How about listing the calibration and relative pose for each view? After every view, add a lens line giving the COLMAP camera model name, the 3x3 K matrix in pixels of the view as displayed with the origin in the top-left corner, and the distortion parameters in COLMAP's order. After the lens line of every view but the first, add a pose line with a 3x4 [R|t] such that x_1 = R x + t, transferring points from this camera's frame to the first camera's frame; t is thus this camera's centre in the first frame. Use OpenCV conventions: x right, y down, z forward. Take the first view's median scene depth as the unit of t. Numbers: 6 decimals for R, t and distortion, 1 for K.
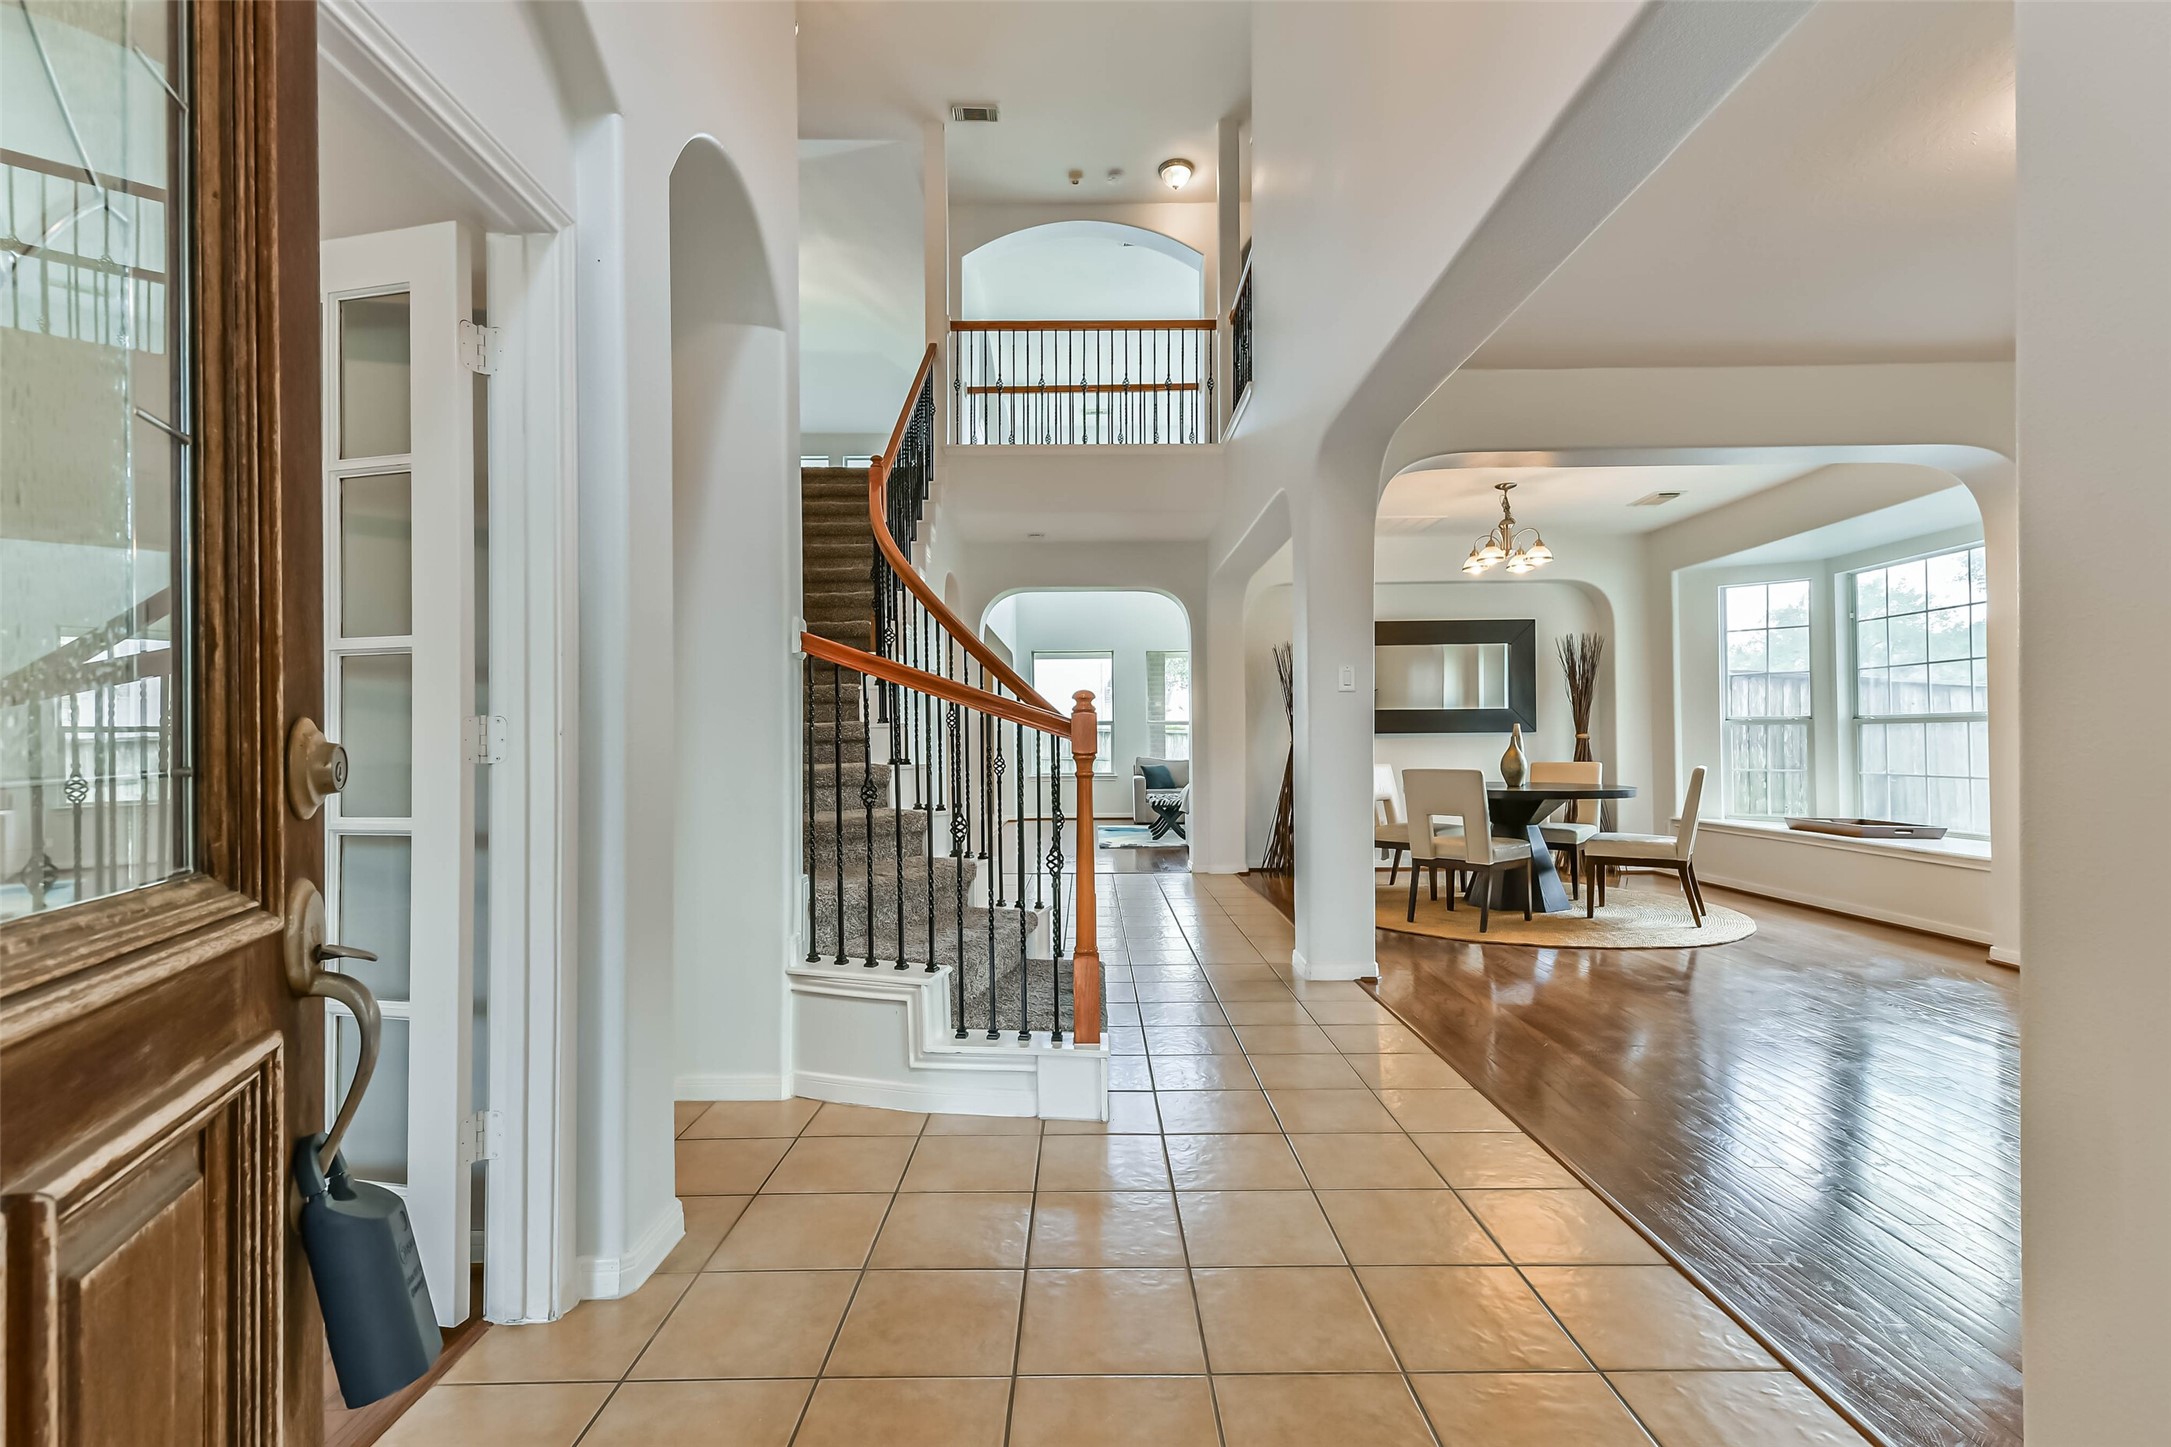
lens RADIAL K [[969.8, 0, 1083.4], [0, 969.8, 727.0], [0, 0, 1]] dist [0.013425, 0.000541]
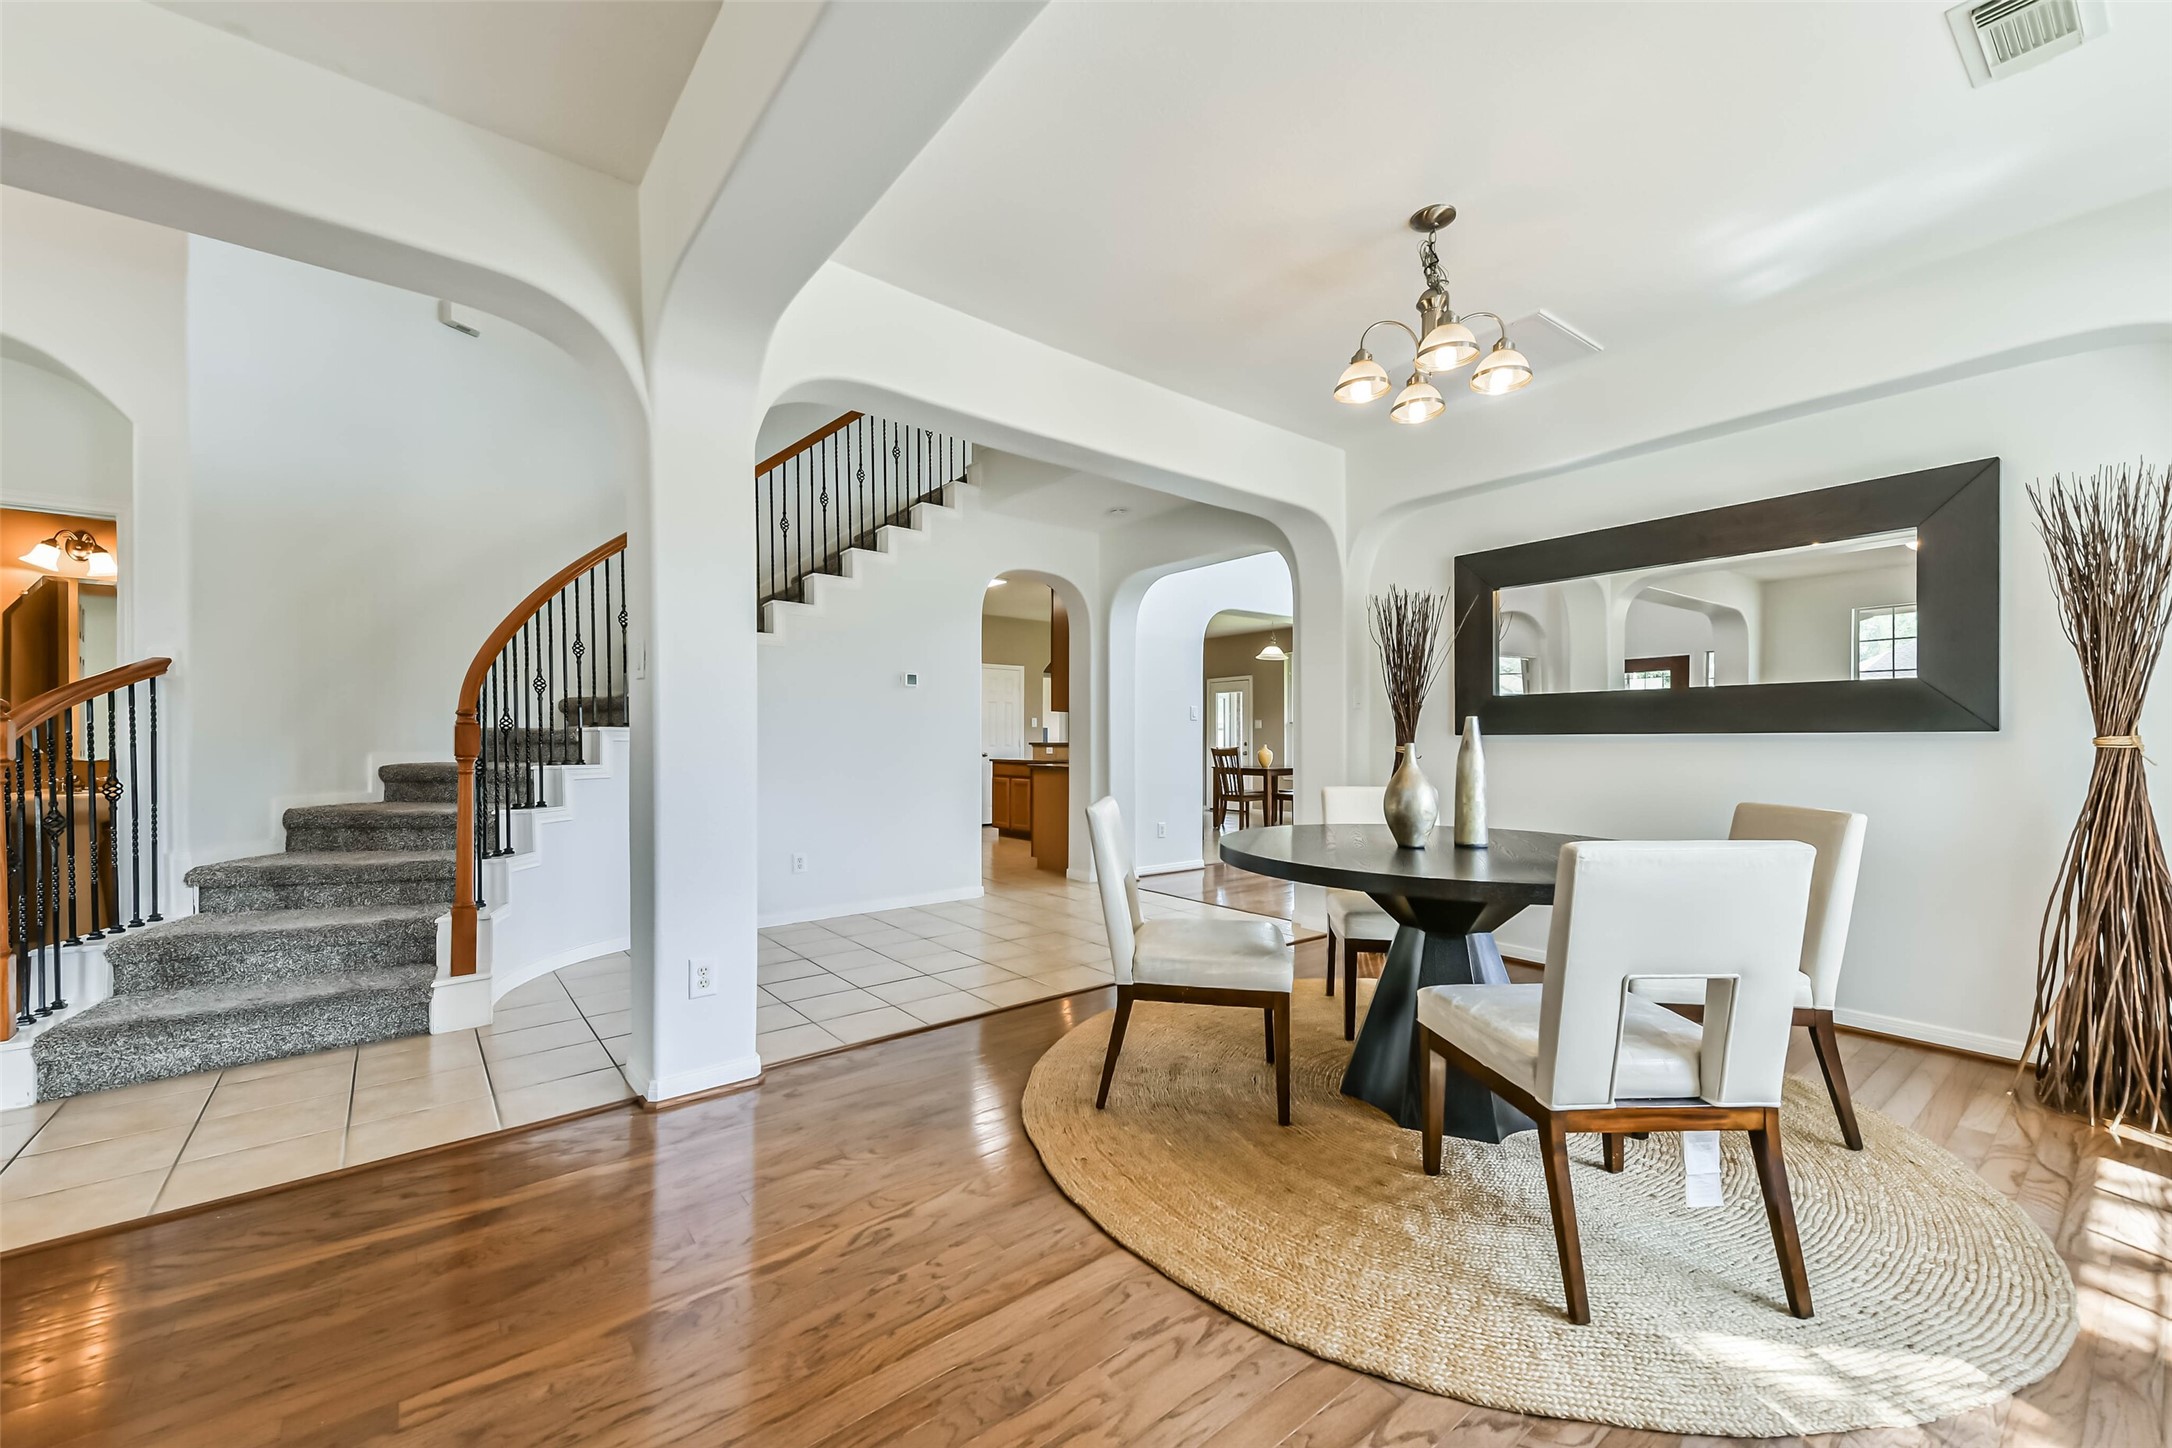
lens RADIAL K [[863.7, 0, 1086.2], [0, 863.7, 741.5], [0, 0, 1]] dist [0.026927, 0.000001]
pose [[0.626704, 0.004409, -0.779245, 0.514793], [0.008051, 0.999894, 0.012132, 0.001607], [0.779216, -0.013877, 0.626602, 0.461636]]
